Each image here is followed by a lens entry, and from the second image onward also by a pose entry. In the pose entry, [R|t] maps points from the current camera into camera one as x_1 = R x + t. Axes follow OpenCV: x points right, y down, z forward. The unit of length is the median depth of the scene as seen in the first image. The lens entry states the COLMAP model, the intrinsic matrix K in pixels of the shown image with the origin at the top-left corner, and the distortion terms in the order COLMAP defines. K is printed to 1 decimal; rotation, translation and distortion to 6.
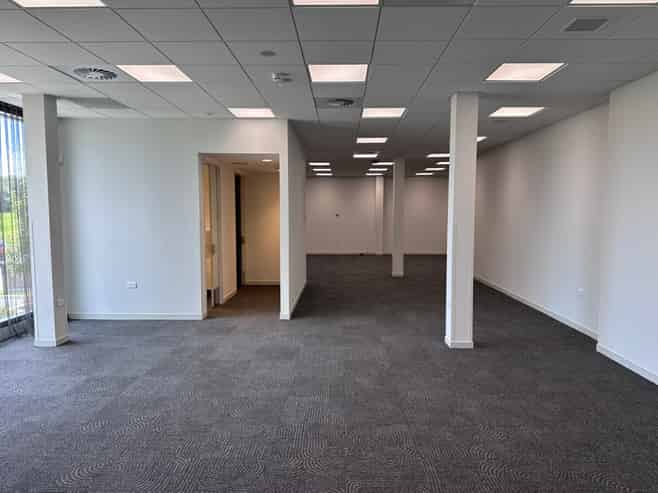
lens RADIAL K [[462.3, 0, 329.0], [0, 462.3, 246.5], [0, 0, 1]] dist [0.029387, -0.003654]
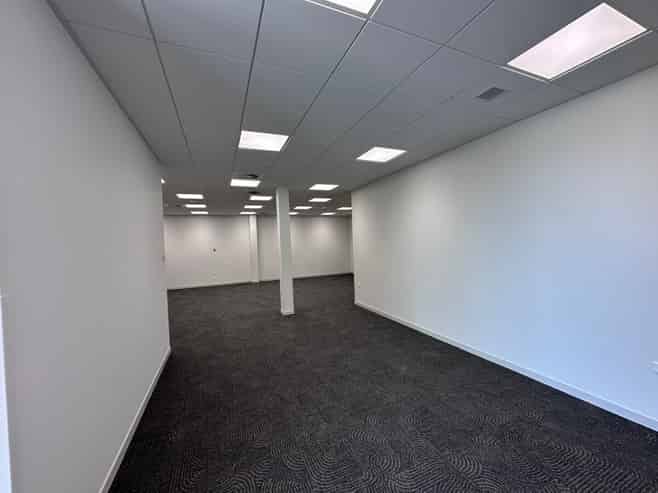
lens RADIAL K [[266.2, 0, 339.8], [0, 266.2, 239.2], [0, 0, 1]] dist [0.000756, 0.000030]
pose [[0.897861, -0.018614, 0.439885, 0.010695], [0.061252, 0.994671, -0.082934, -0.024886], [-0.435997, 0.101407, 0.894217, 0.354241]]
